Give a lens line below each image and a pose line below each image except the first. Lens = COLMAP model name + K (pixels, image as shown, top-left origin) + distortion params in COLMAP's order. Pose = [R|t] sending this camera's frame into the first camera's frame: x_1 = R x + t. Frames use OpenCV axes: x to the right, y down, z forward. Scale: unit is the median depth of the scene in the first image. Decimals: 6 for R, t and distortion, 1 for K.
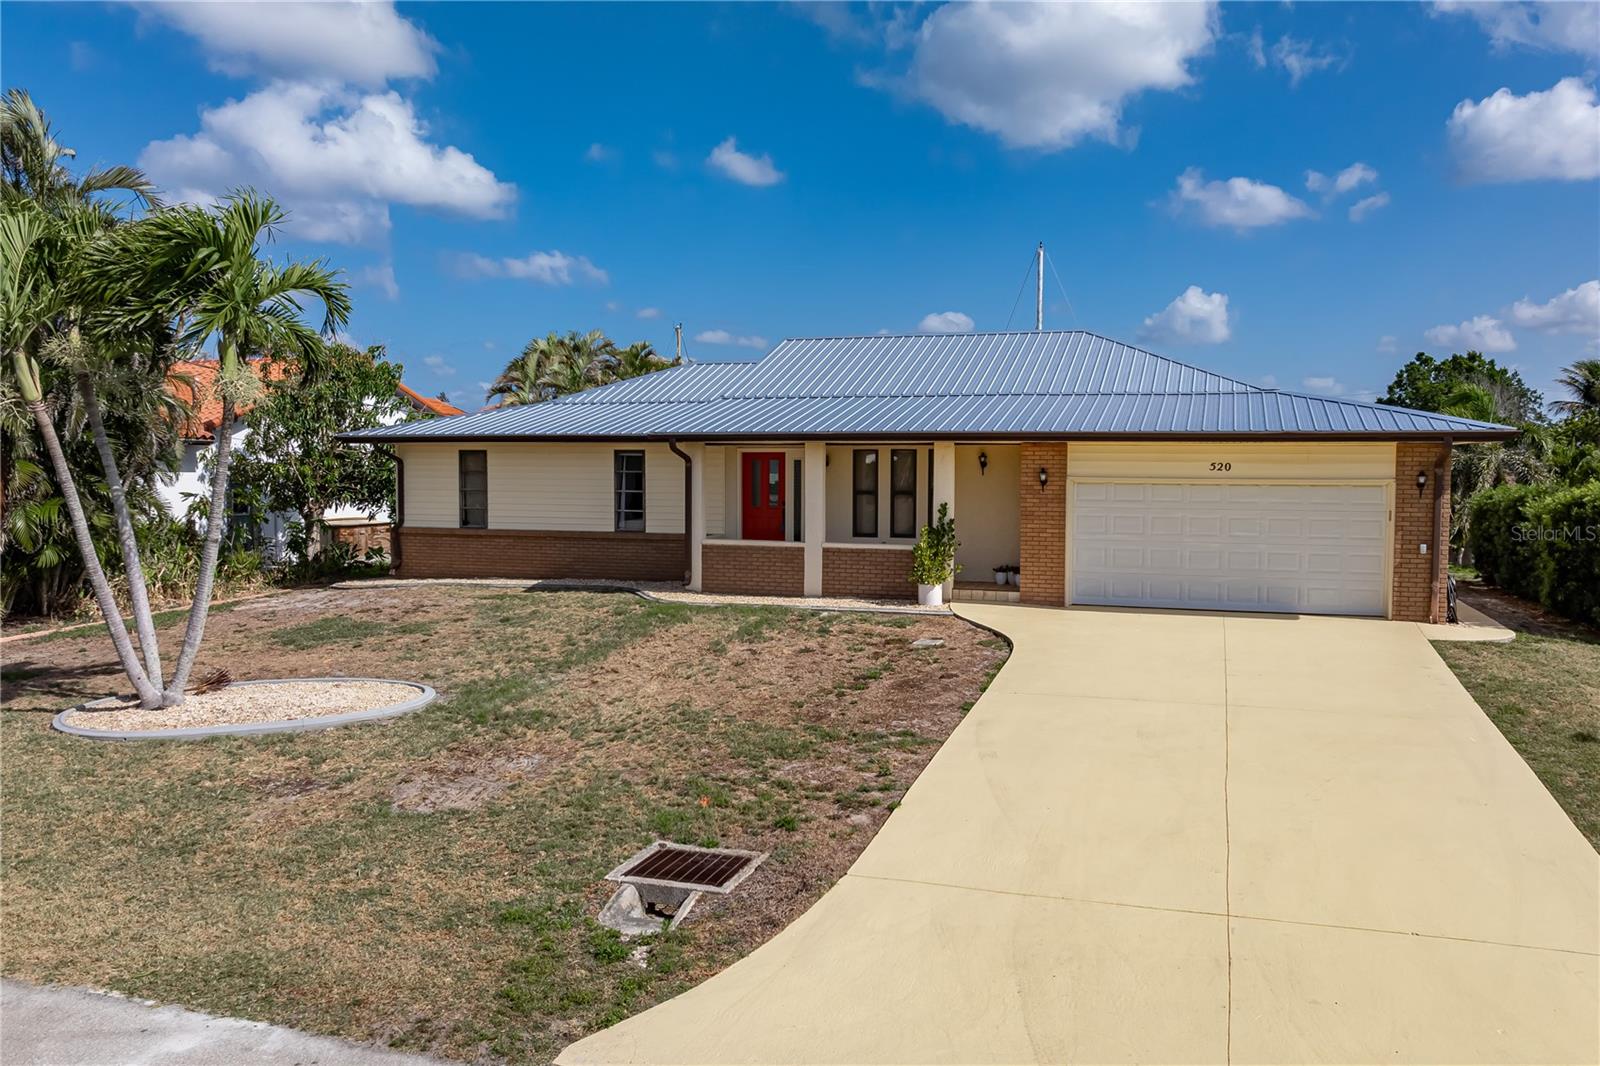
lens RADIAL K [[1181.5, 0, 832.1], [0, 1181.5, 538.0], [0, 0, 1]] dist [-0.025659, 0.004452]
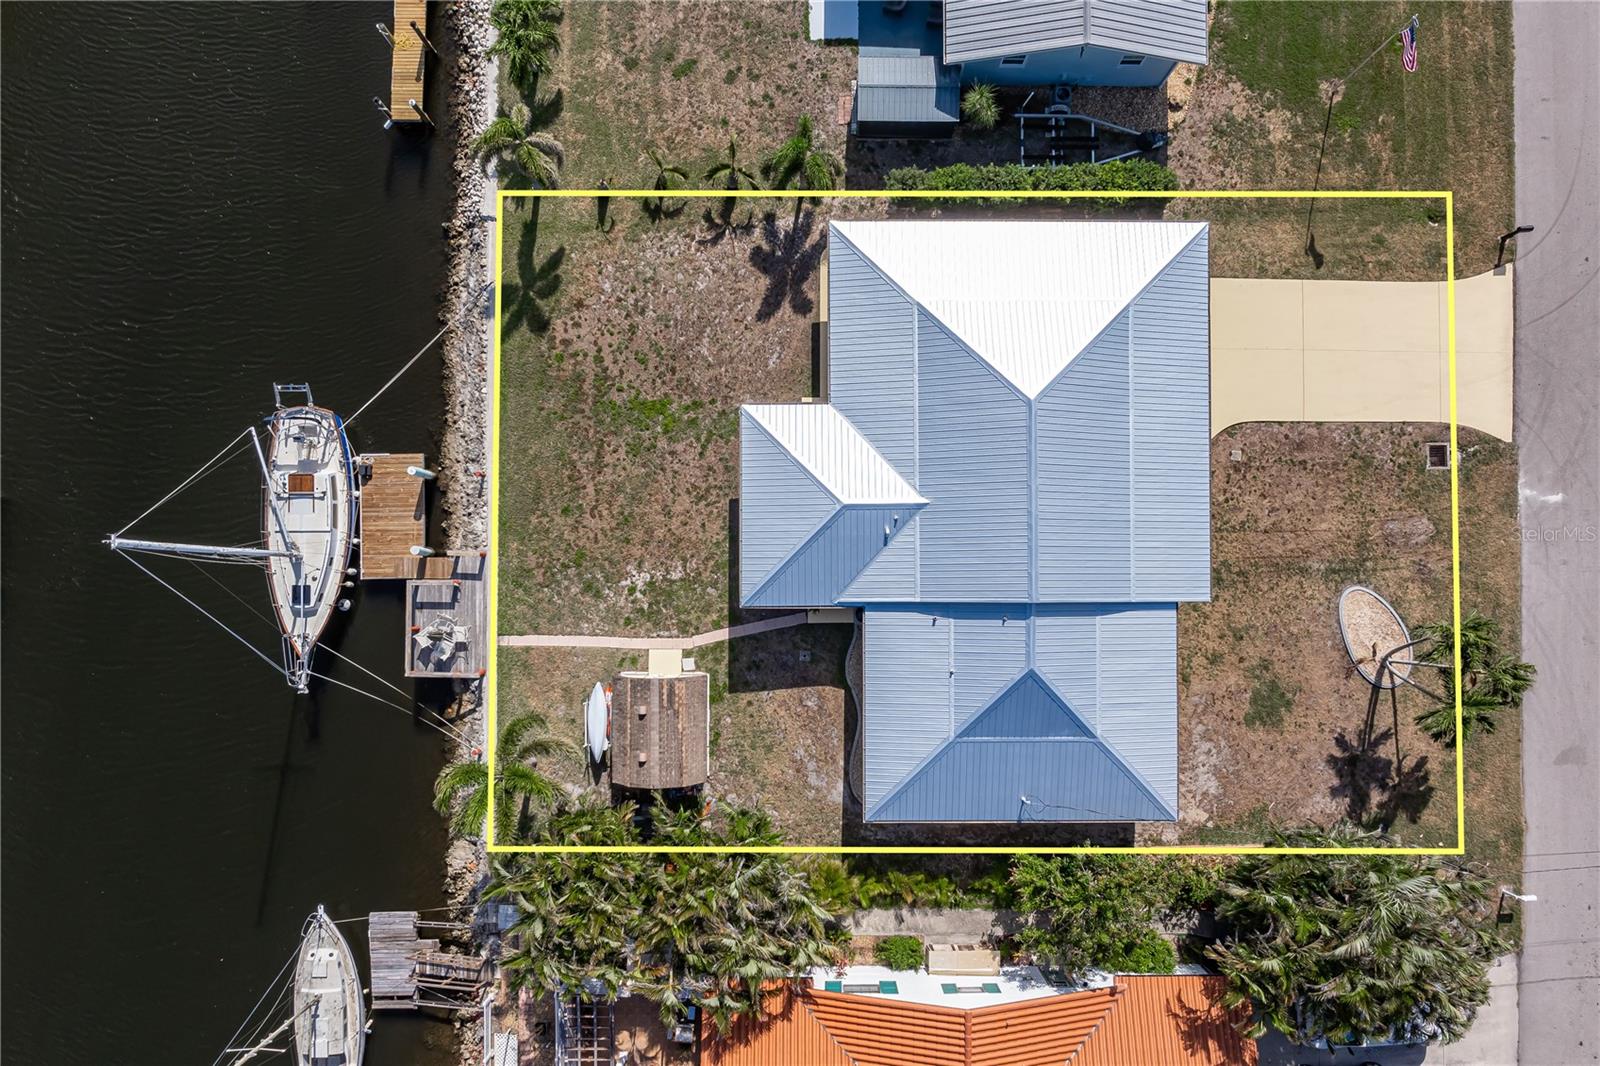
lens RADIAL K [[1139.5, 0, 801.2], [0, 1139.5, 572.1], [0, 0, 1]] dist [-0.026470, 0.009614]
pose [[-0.313419, -0.949563, 0.009909, 0.093772], [0.063023, -0.010387, 0.997958, -2.088435], [-0.947521, 0.313403, 0.063100, 1.529515]]
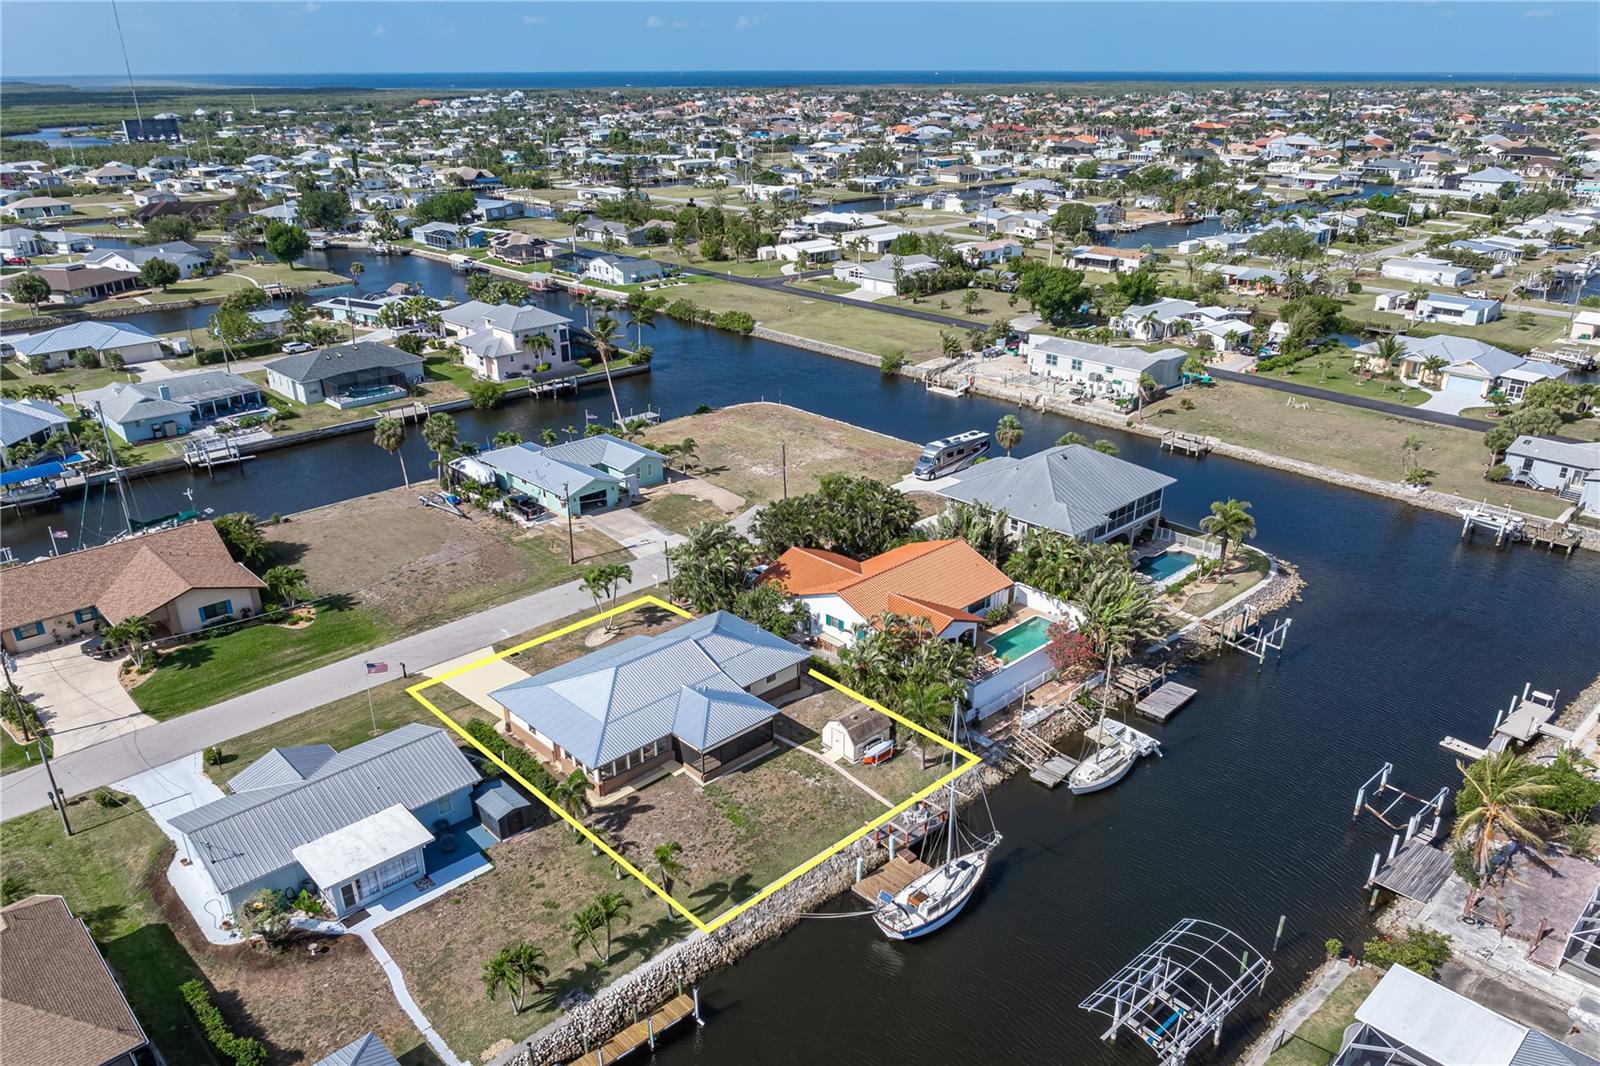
lens RADIAL K [[1139.5, 0, 801.2], [0, 1139.5, 572.1], [0, 0, 1]] dist [-0.026470, 0.009614]
pose [[-0.467921, 0.356623, -0.808622, 3.058964], [-0.056020, 0.901160, 0.429851, -2.260269], [0.881993, 0.246435, -0.401693, 3.290794]]
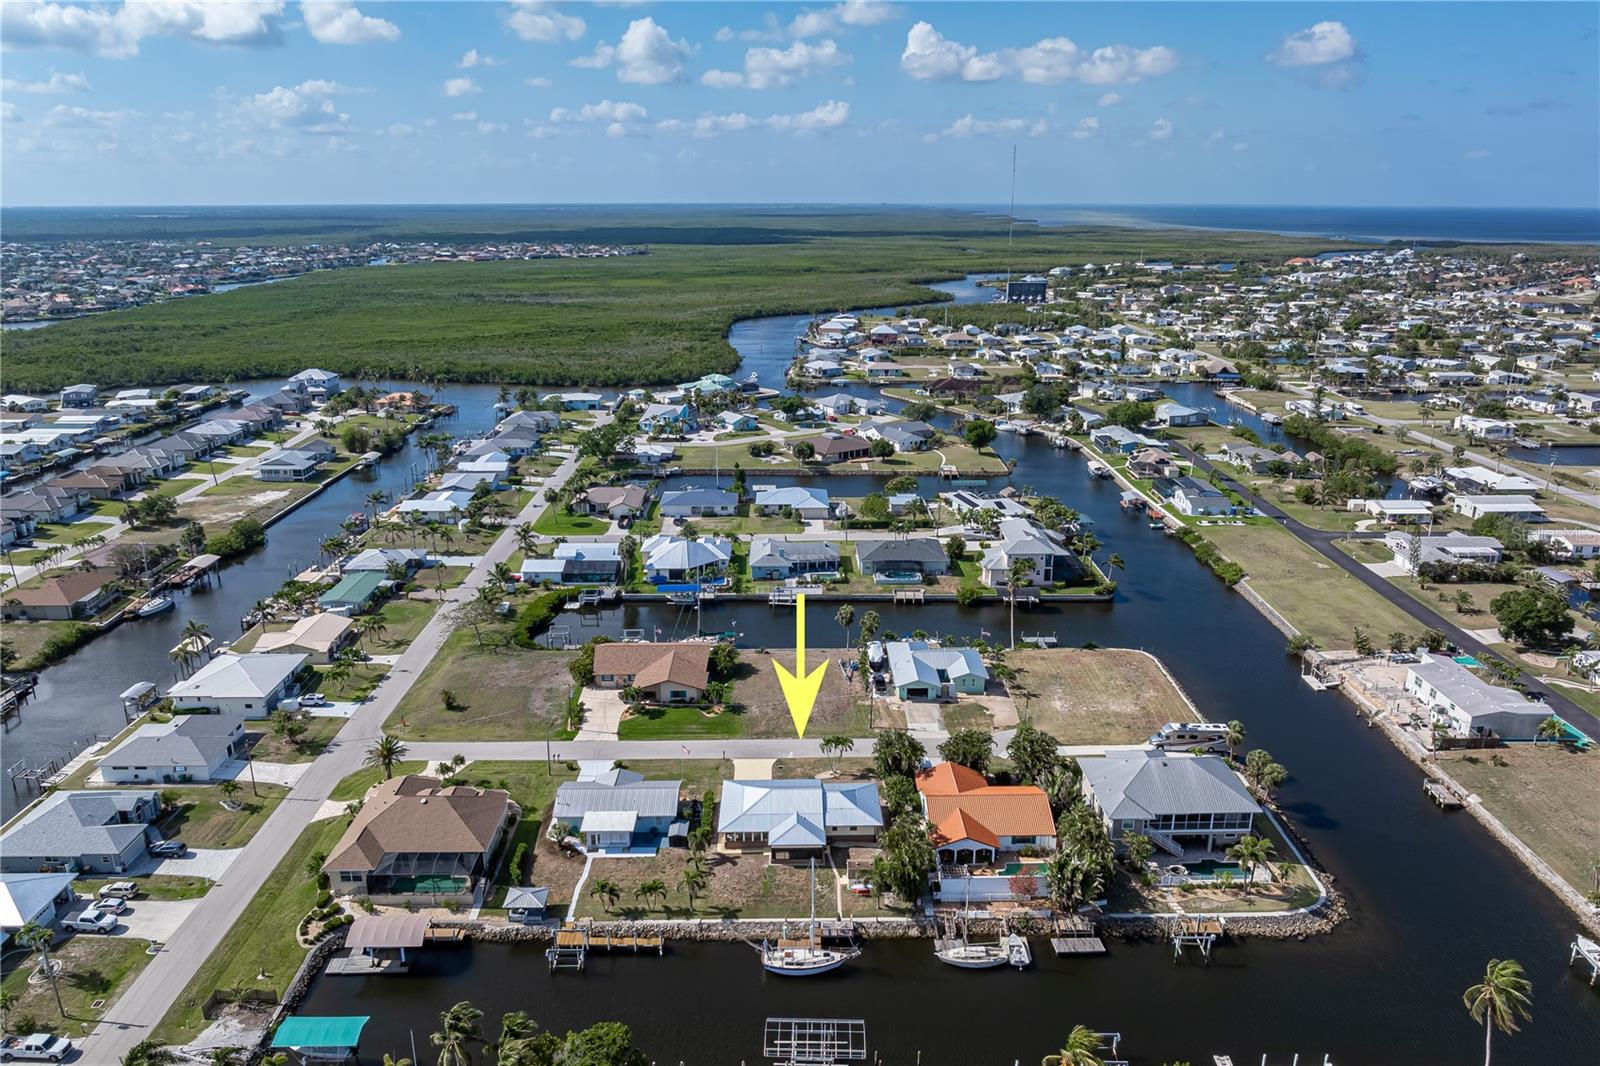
lens RADIAL K [[1134.8, 0, 802.4], [0, 1134.8, 519.9], [0, 0, 1]] dist [-0.024740, 0.004143]
pose [[-0.944714, 0.085773, -0.316479, 2.249436], [-0.024387, 0.944127, 0.328677, -4.288450], [0.326988, 0.318224, -0.889838, 7.263166]]
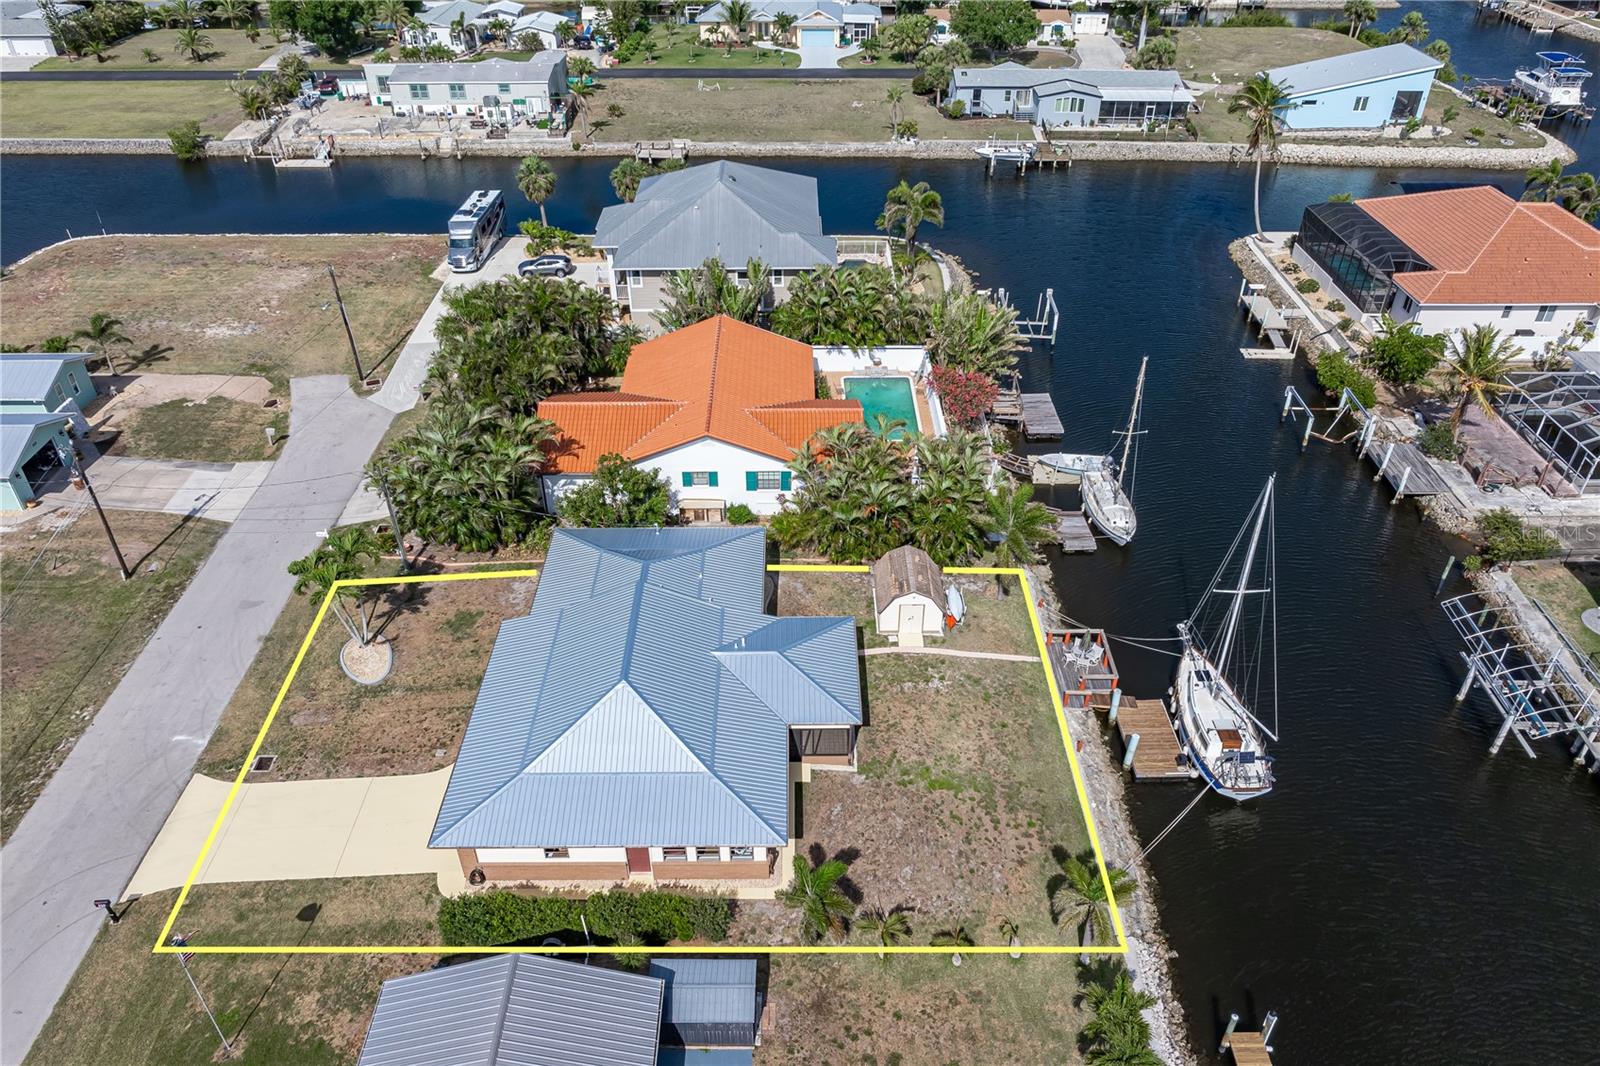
lens RADIAL K [[1129.2, 0, 807.7], [0, 1129.2, 581.7], [0, 0, 1]] dist [-0.032496, 0.018487]
pose [[0.323947, 0.563136, -0.760221, 1.988968], [-0.059014, 0.814016, 0.577837, -1.701715], [0.944233, -0.142325, 0.296931, 0.908367]]
